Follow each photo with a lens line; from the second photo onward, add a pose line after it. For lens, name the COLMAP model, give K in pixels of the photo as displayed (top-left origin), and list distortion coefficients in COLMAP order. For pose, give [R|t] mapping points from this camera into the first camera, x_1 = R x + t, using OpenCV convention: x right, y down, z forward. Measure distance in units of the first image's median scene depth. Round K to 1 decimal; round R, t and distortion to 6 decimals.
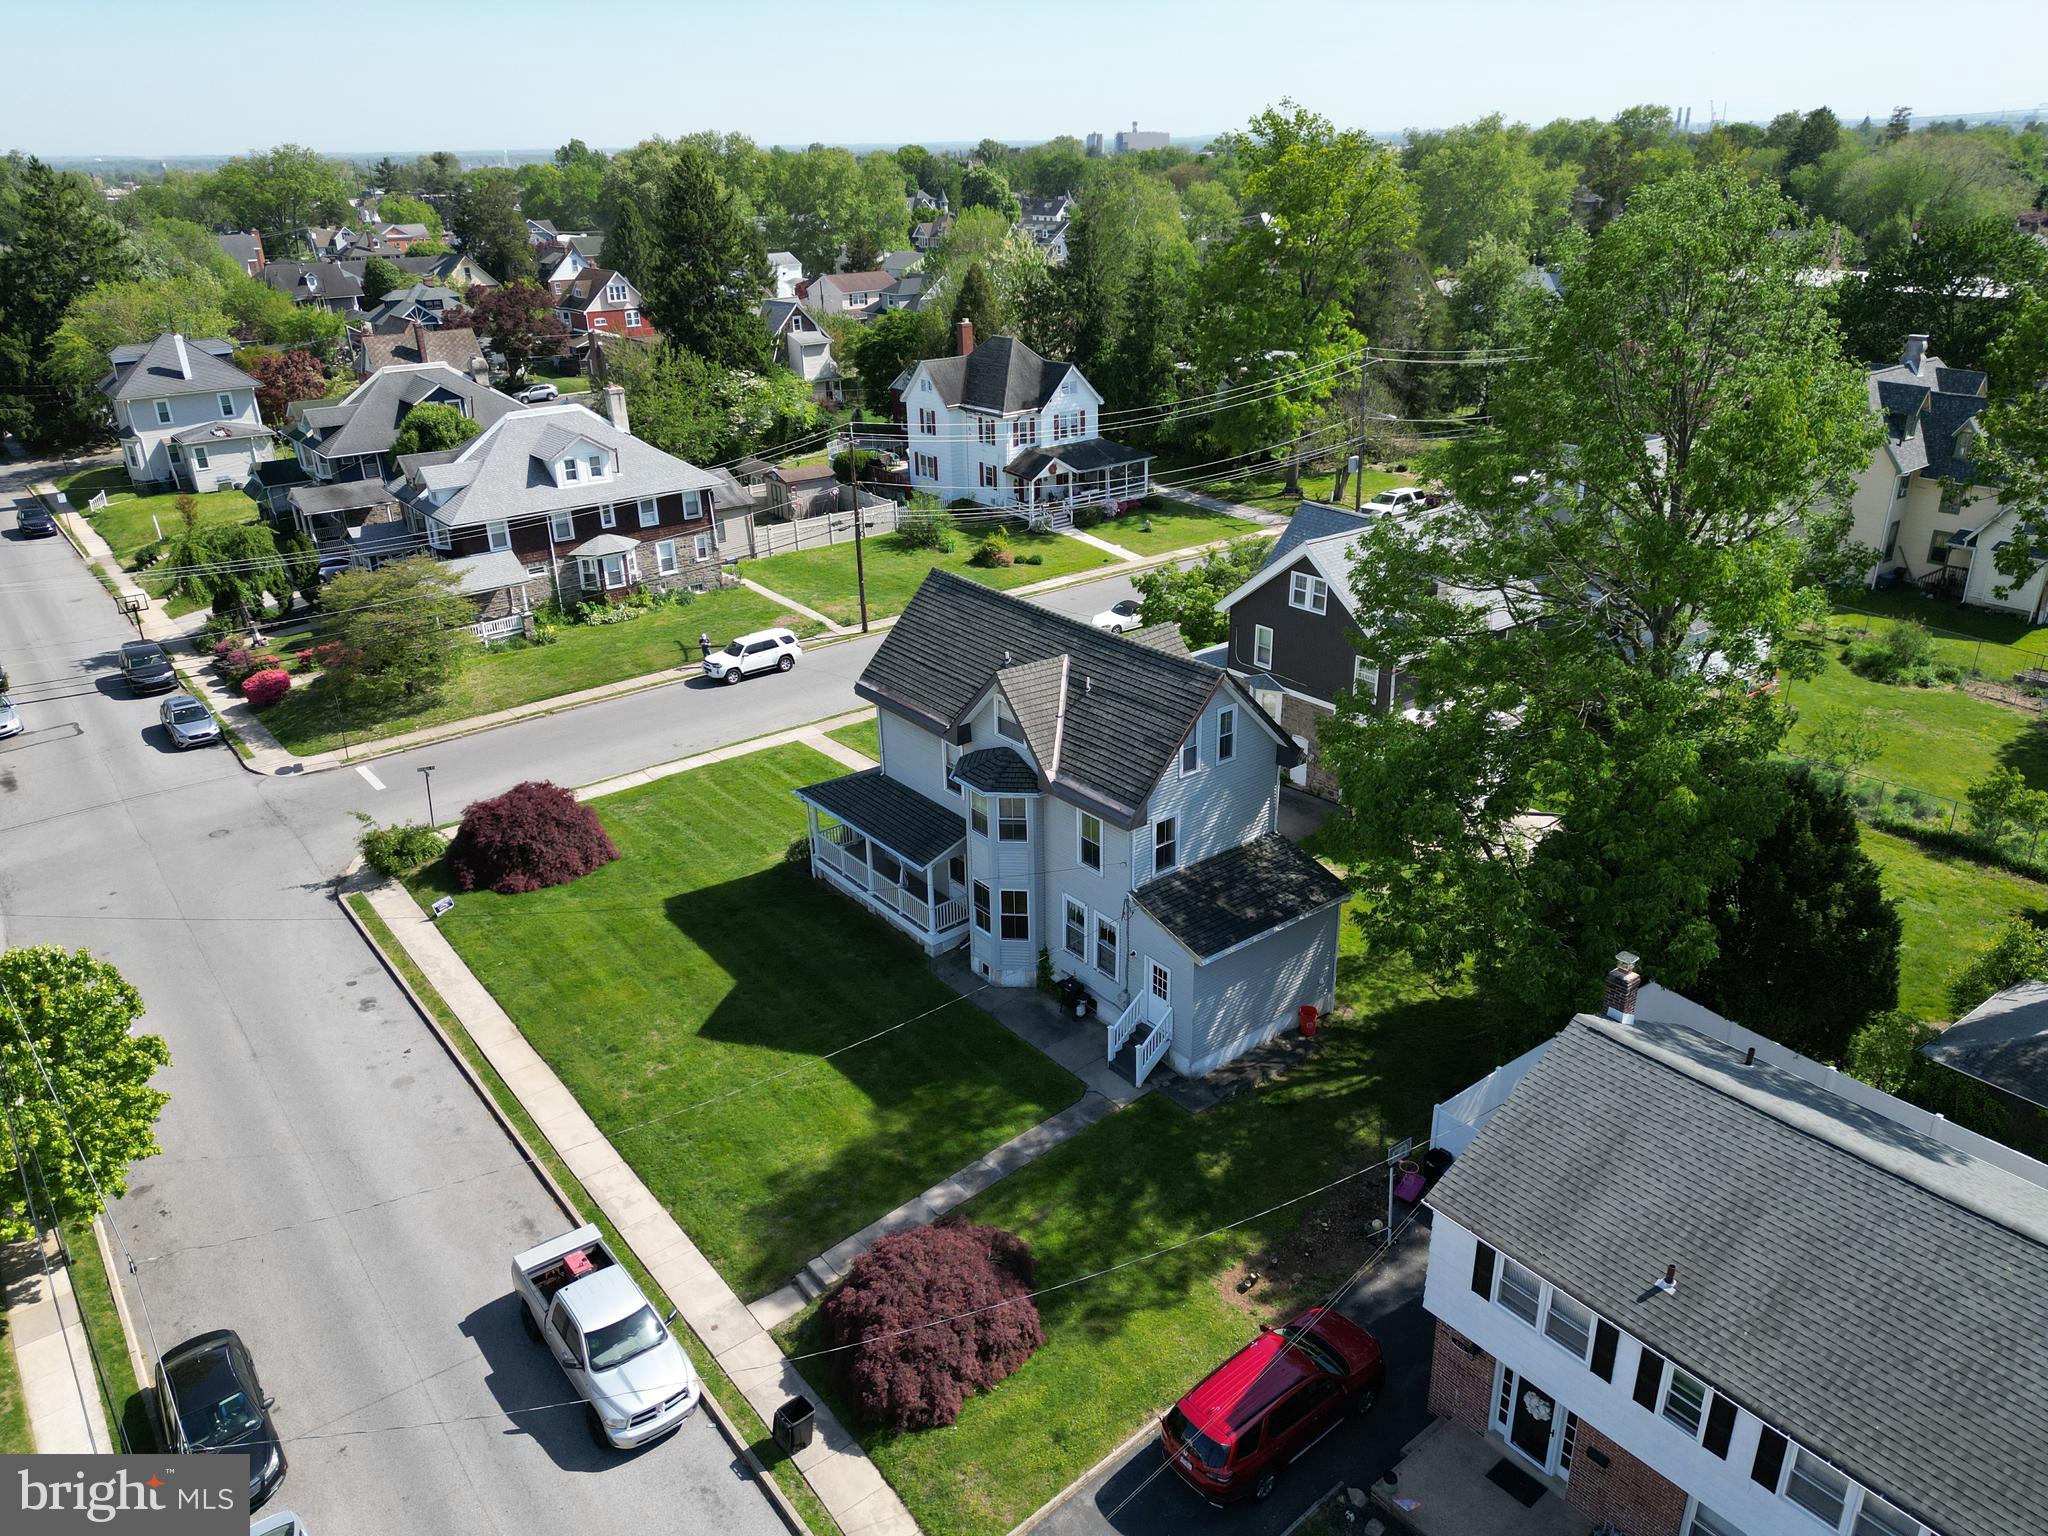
lens RADIAL K [[1437.4, 0, 1024.0], [0, 1437.4, 768.0], [0, 0, 1]] dist [0.090186, -0.119899]
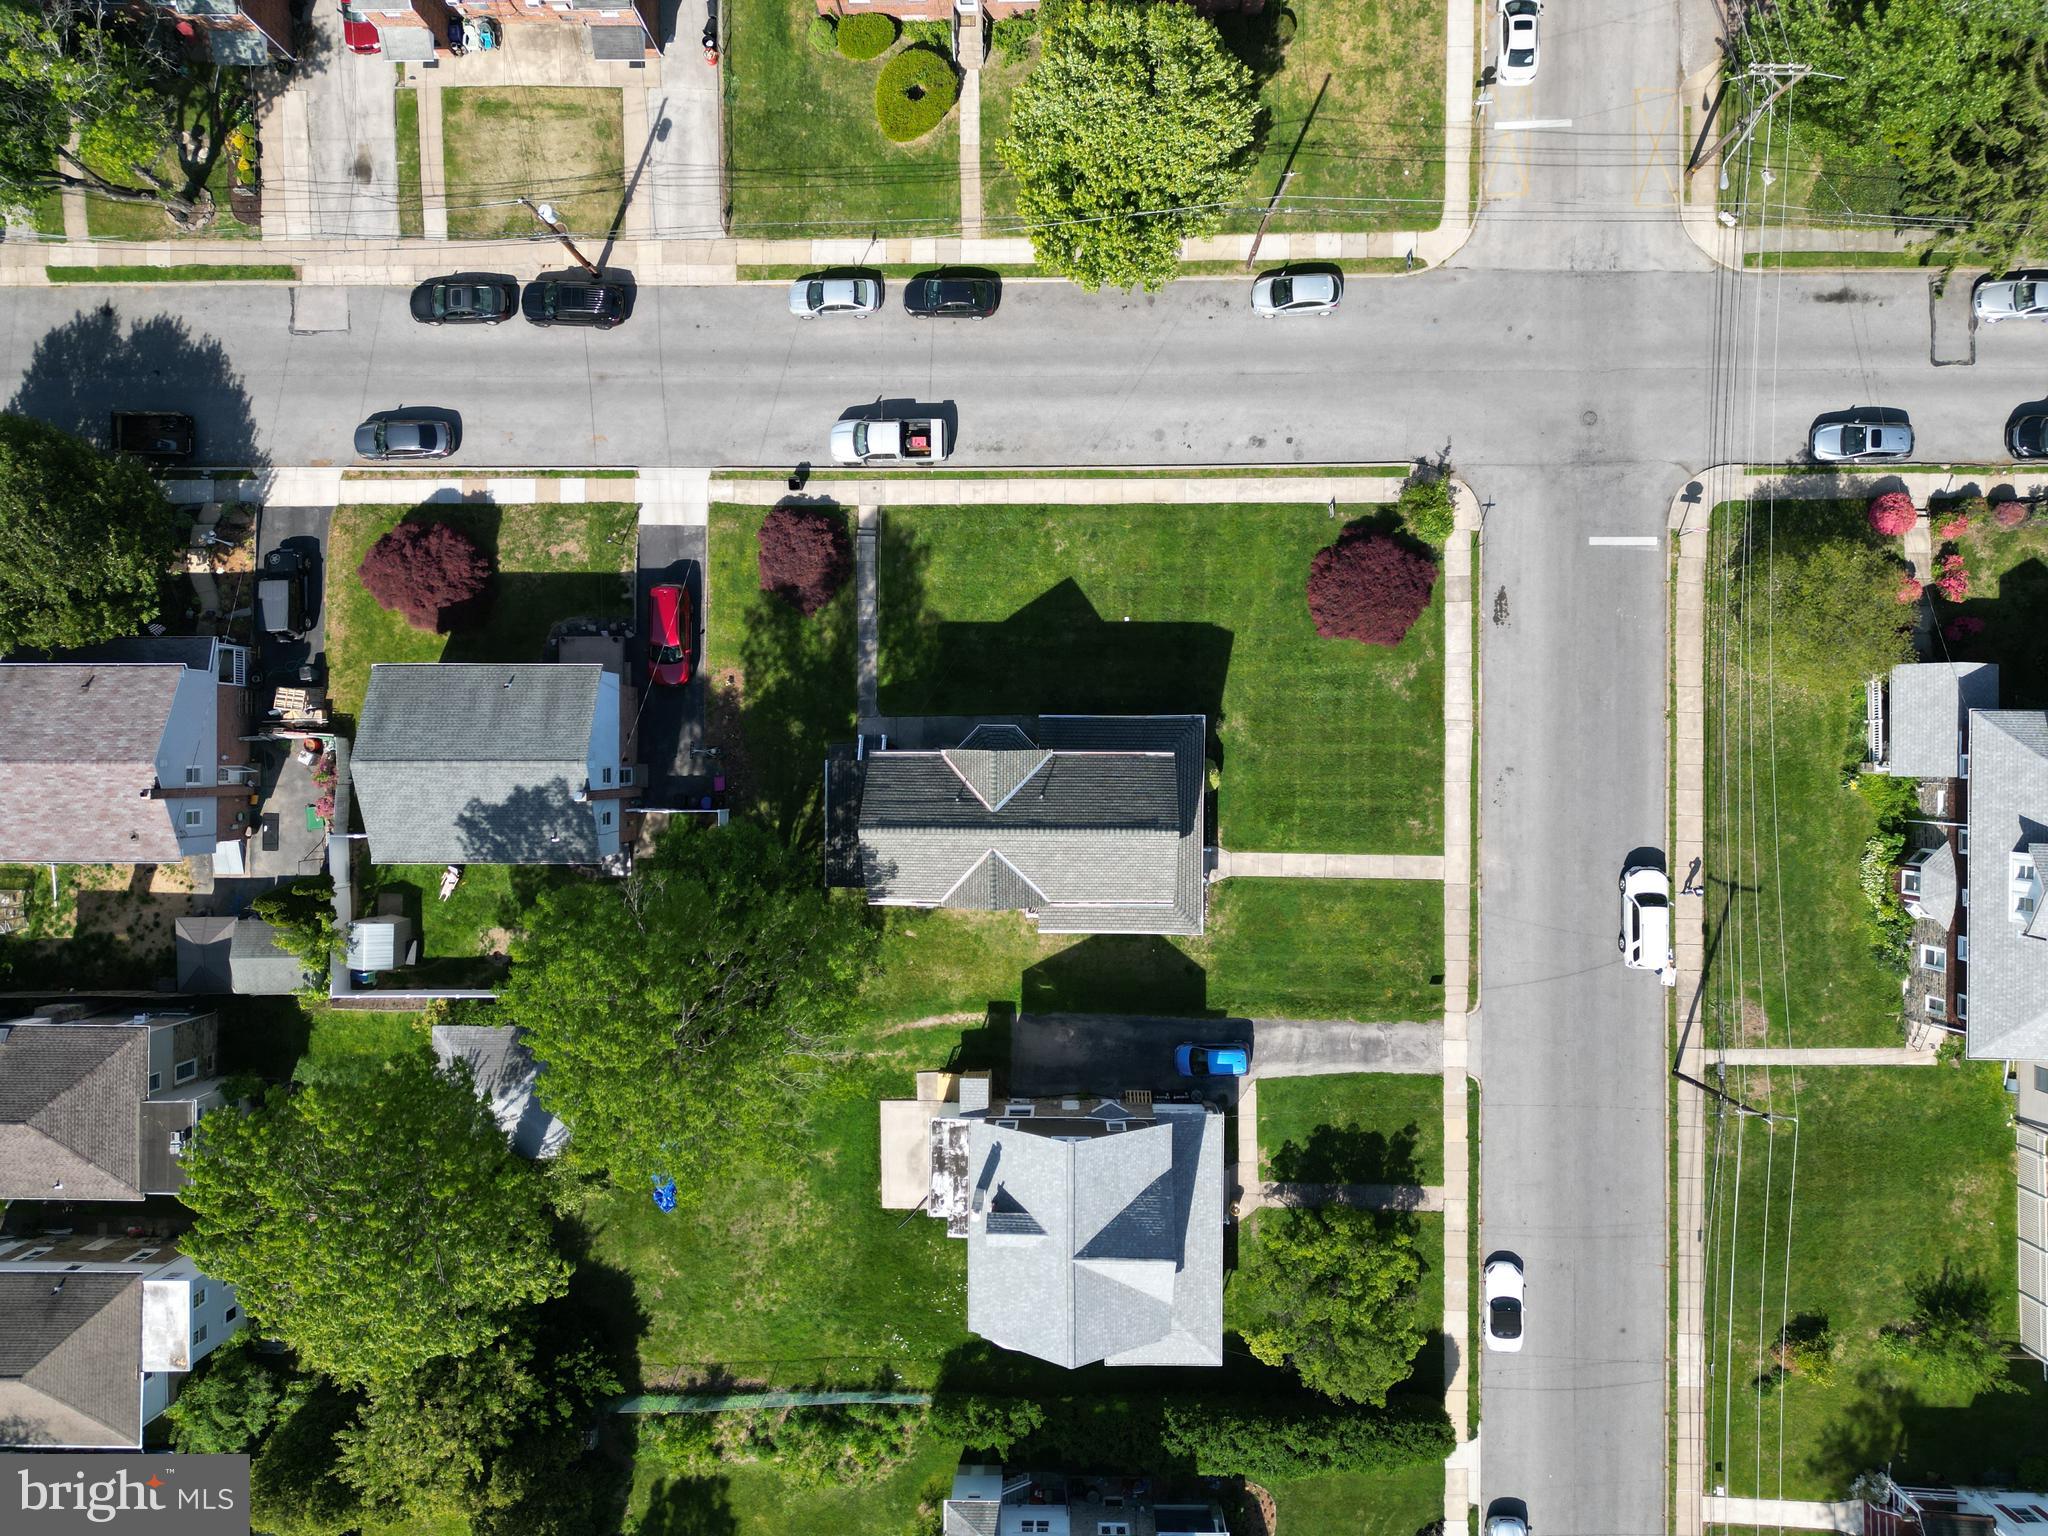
lens RADIAL K [[1438.4, 0, 1024.0], [0, 1438.4, 768.0], [0, 0, 1]] dist [0.069352, -0.065455]
pose [[-0.617344, 0.785850, 0.036410, -0.056417], [-0.277834, -0.261091, 0.924467, -1.041114], [0.735999, 0.560599, 0.379519, 0.327492]]
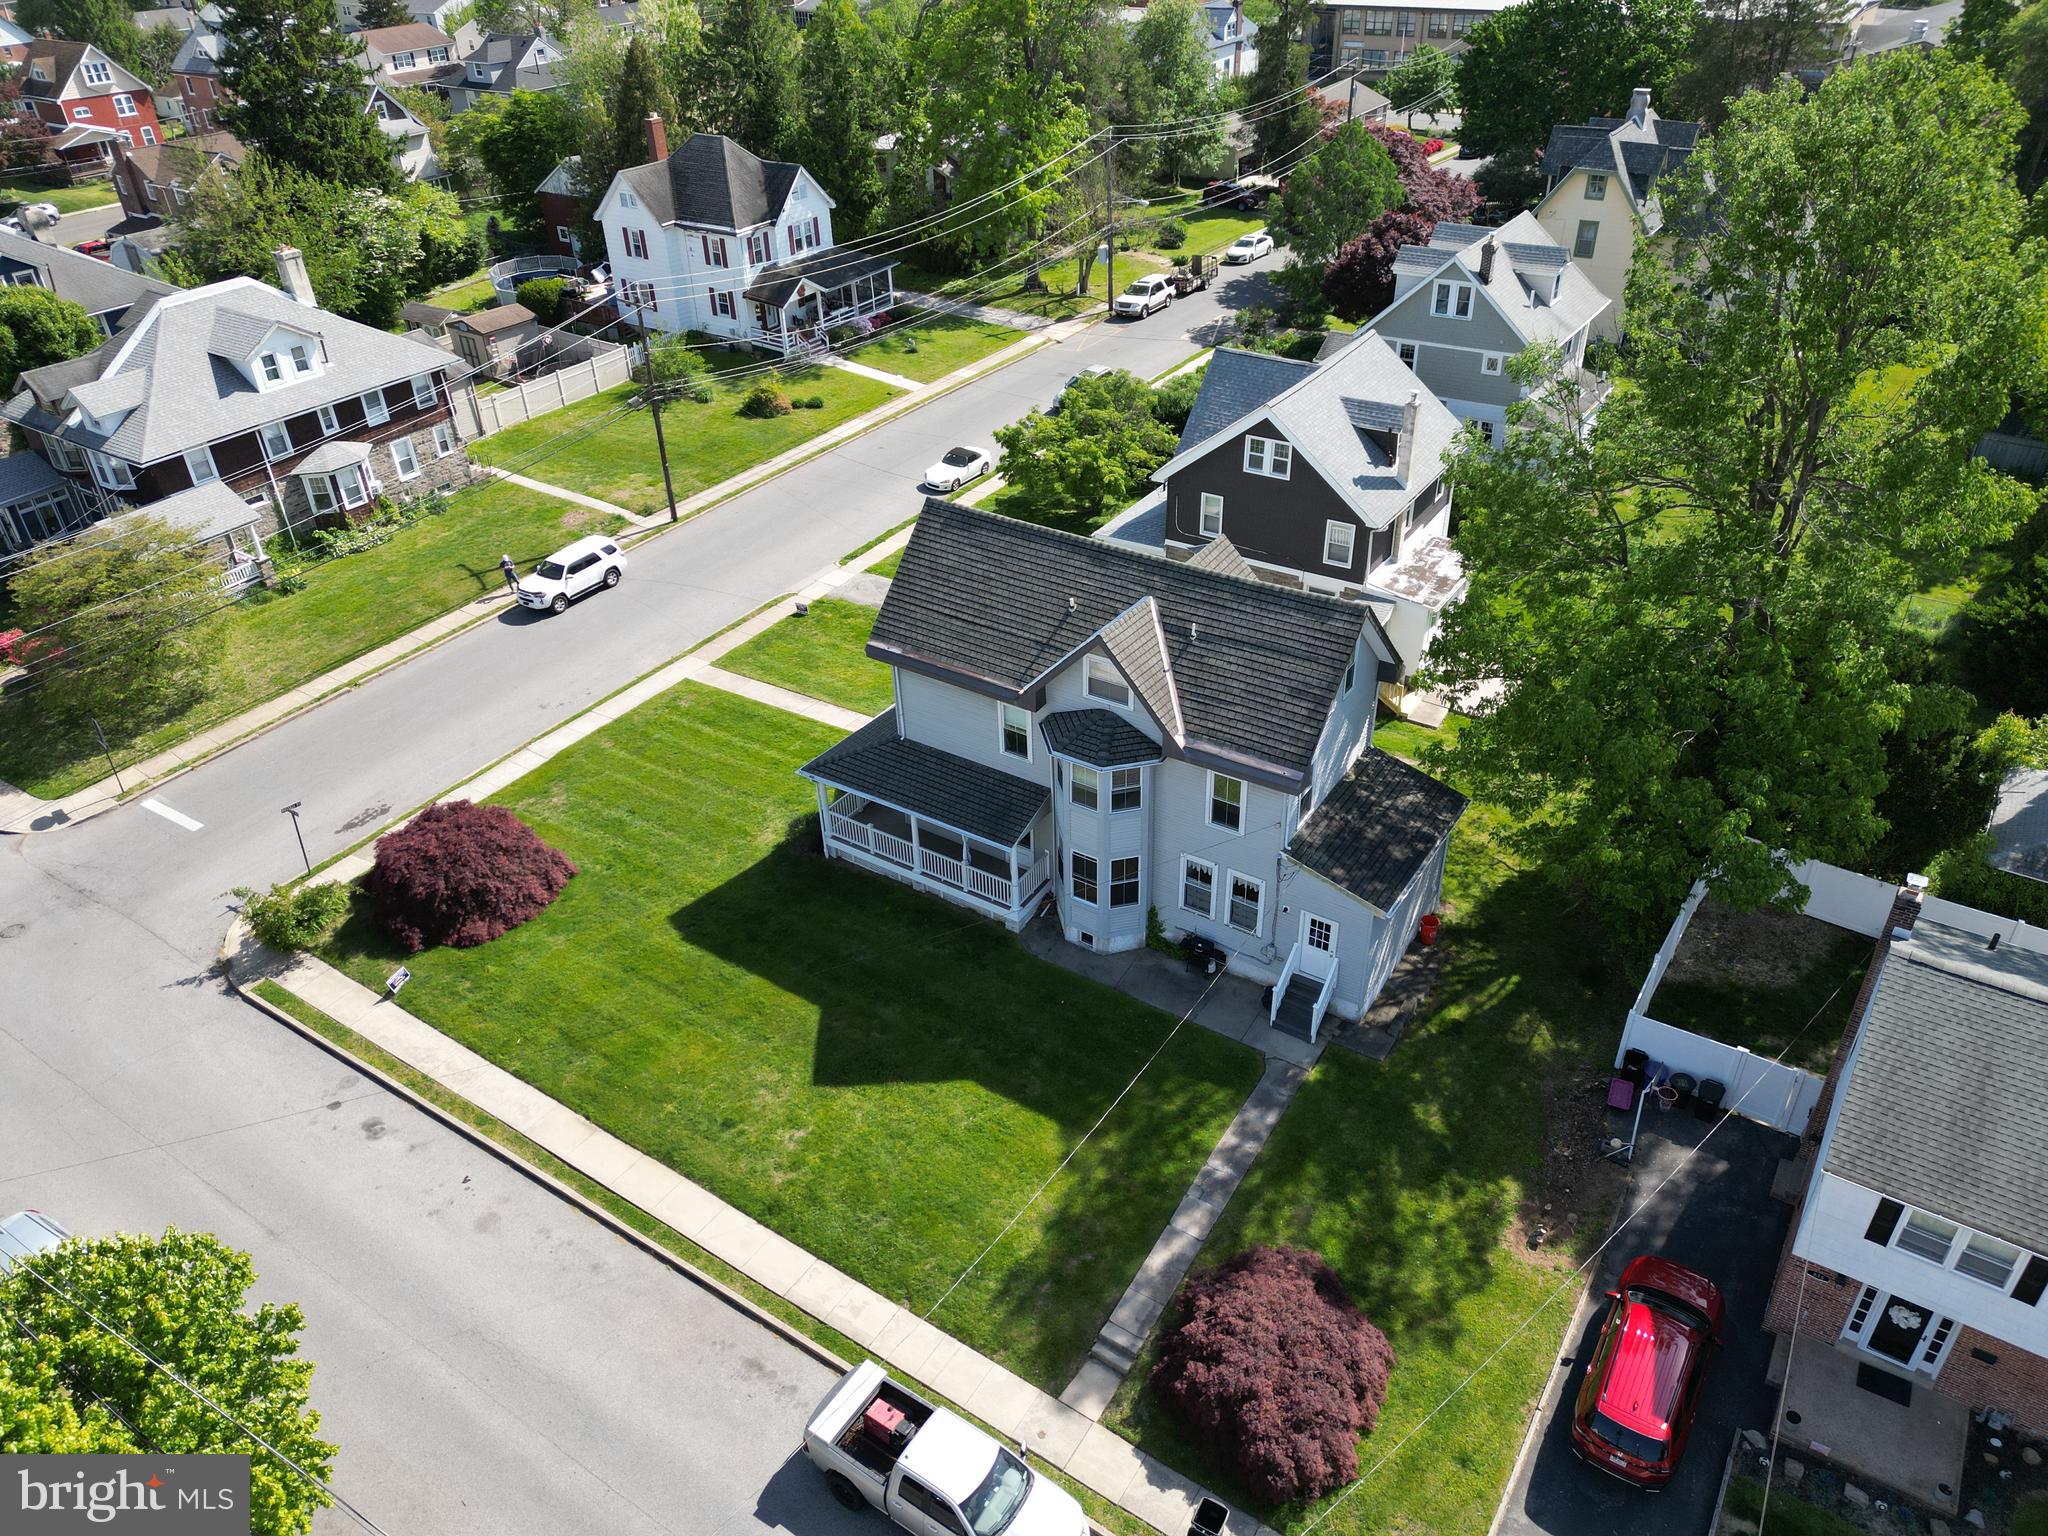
lens RADIAL K [[1438.4, 0, 1024.0], [0, 1438.4, 768.0], [0, 0, 1]] dist [0.069352, -0.065455]
pose [[0.948807, -0.180253, 0.259371, -0.219795], [0.133704, 0.973177, 0.187217, -0.113008], [-0.286160, -0.142953, 0.947458, 0.110439]]
